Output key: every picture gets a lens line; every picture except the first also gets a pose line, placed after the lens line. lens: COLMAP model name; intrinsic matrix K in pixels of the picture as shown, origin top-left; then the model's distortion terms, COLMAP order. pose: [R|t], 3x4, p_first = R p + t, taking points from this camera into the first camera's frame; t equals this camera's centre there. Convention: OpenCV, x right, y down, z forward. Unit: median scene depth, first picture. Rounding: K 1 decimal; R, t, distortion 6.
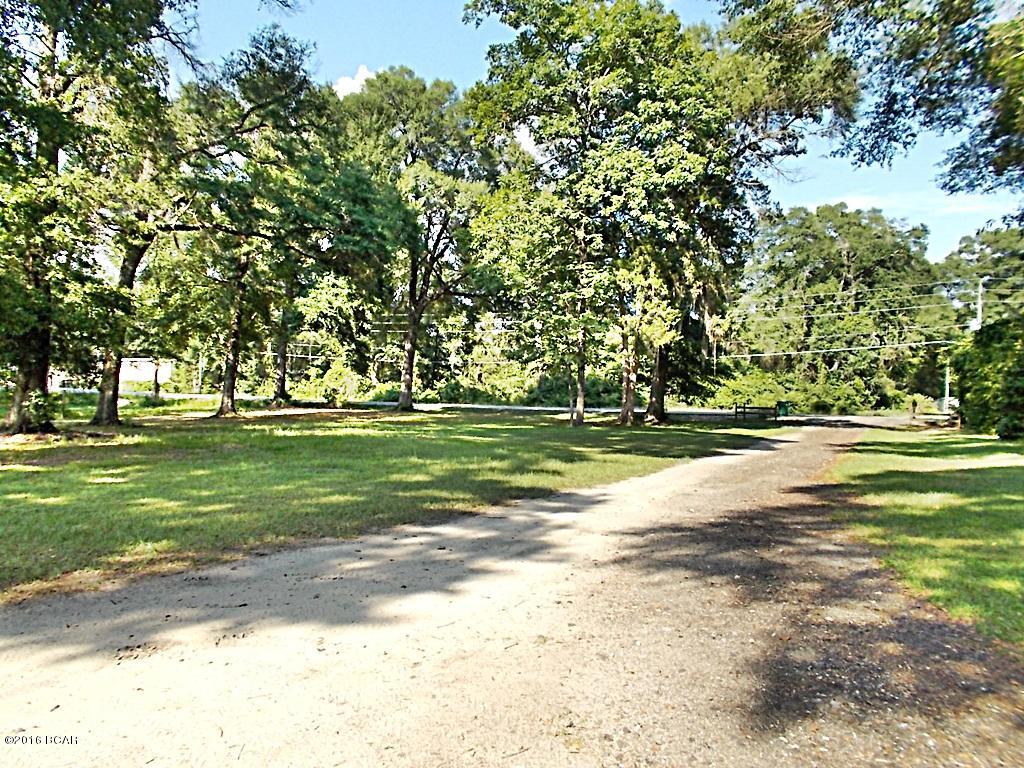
lens RADIAL K [[778.0, 0, 512.0], [0, 778.0, 384.0], [0, 0, 1]] dist [0.002343, -0.007319]
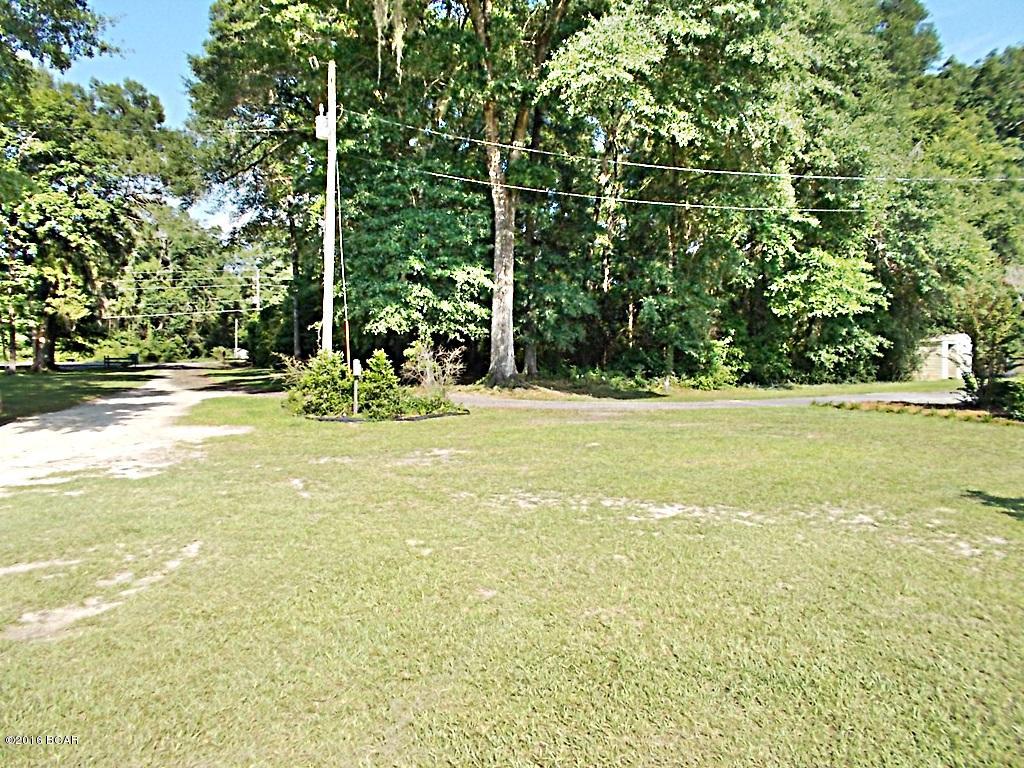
lens RADIAL K [[778.0, 0, 512.0], [0, 778.0, 384.0], [0, 0, 1]] dist [0.002343, -0.007319]
pose [[0.648349, -0.055326, 0.759330, -0.209903], [0.008545, 0.997822, 0.065407, -0.006818], [-0.761295, -0.035918, 0.647410, -0.320148]]
